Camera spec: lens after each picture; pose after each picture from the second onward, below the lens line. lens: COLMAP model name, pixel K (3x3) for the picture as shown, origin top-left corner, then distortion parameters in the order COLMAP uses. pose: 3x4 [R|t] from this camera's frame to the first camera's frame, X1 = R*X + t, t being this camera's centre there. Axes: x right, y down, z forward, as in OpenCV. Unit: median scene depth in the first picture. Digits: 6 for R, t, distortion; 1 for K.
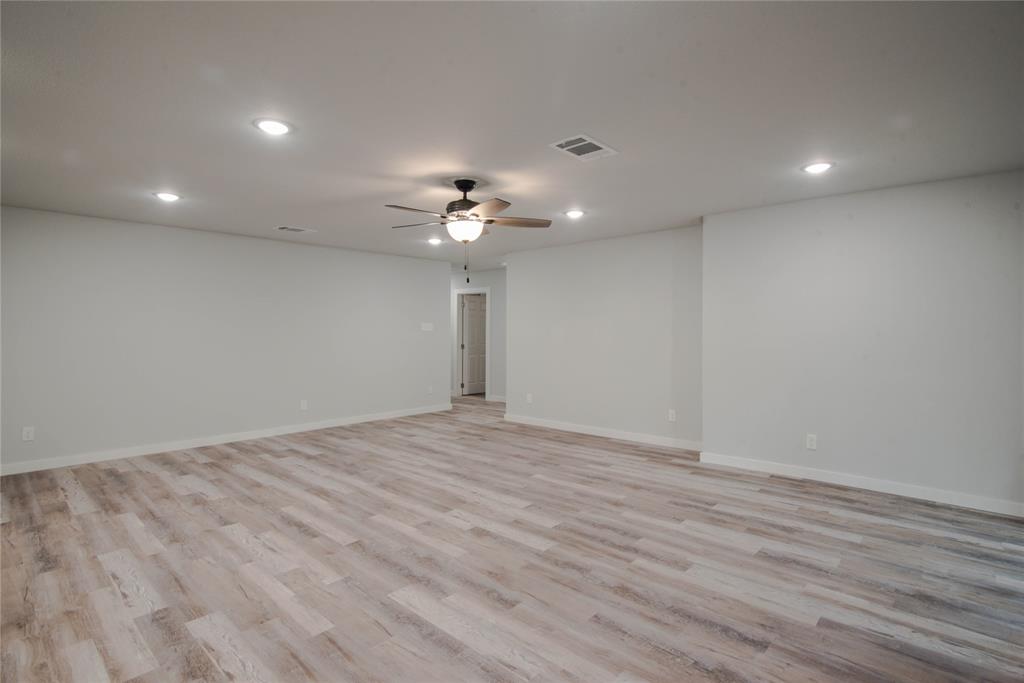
lens RADIAL K [[503.9, 0, 510.6], [0, 503.9, 337.1], [0, 0, 1]] dist [-0.019186, -0.000907]
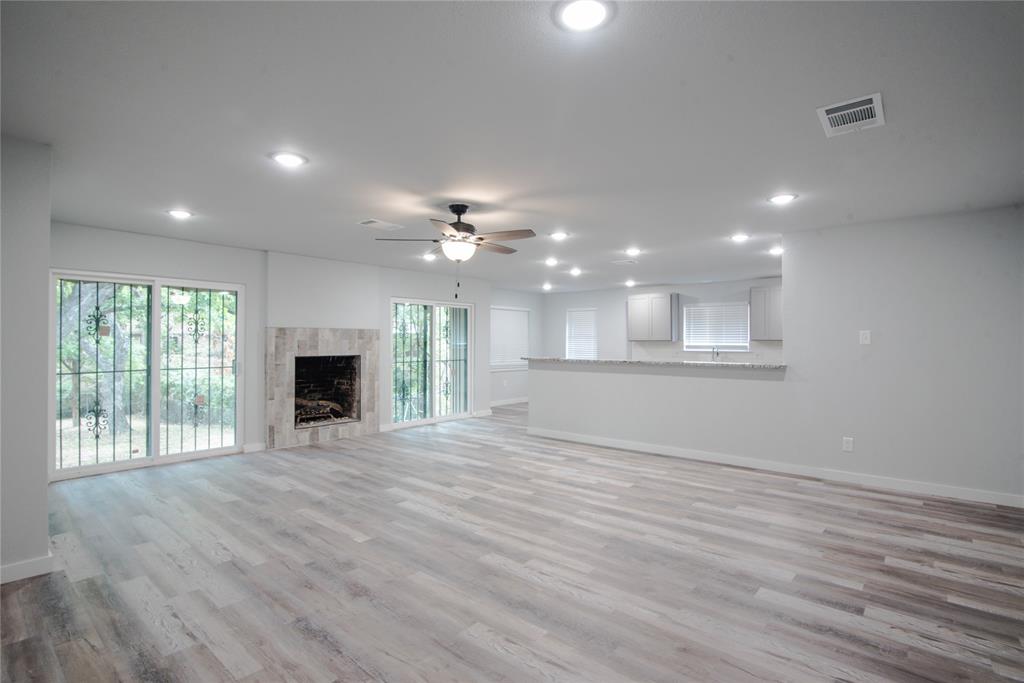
lens RADIAL K [[503.9, 0, 510.6], [0, 503.9, 337.1], [0, 0, 1]] dist [-0.019186, -0.000907]
pose [[-0.999569, -0.002192, -0.029275, -0.179626], [-0.002335, 0.999986, 0.004849, -0.033154], [0.029264, 0.004915, -0.999560, 2.204649]]
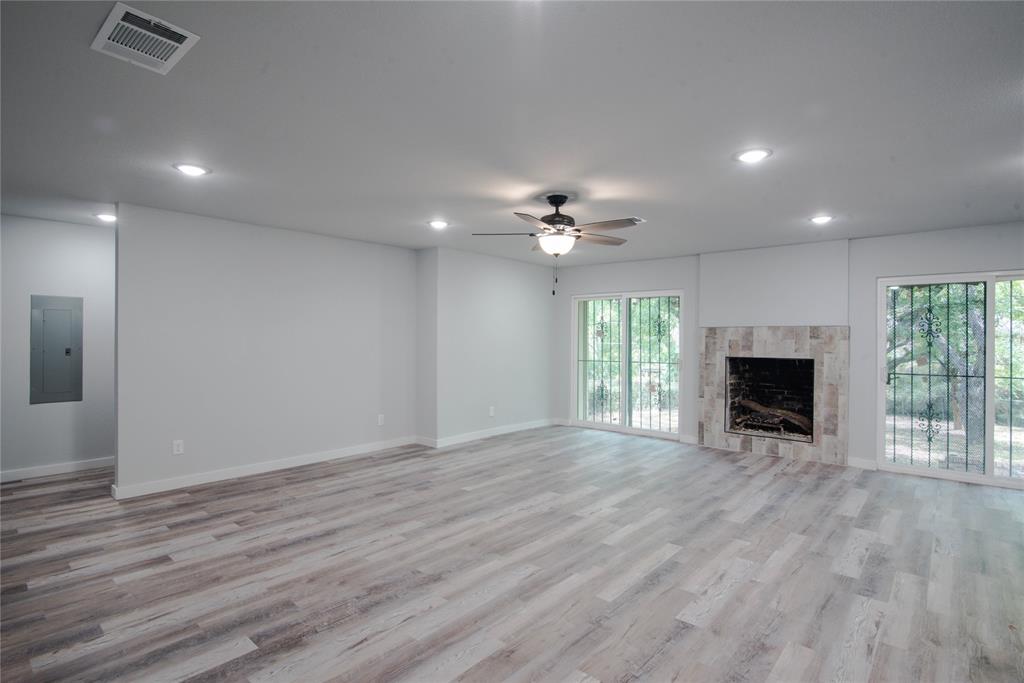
lens RADIAL K [[503.9, 0, 510.6], [0, 503.9, 337.1], [0, 0, 1]] dist [-0.019186, -0.000907]
pose [[-0.015531, 0.003568, 0.999873, -1.177109], [0.006522, 0.999973, -0.003467, -0.020536], [-0.999858, 0.006467, -0.015554, 1.173849]]
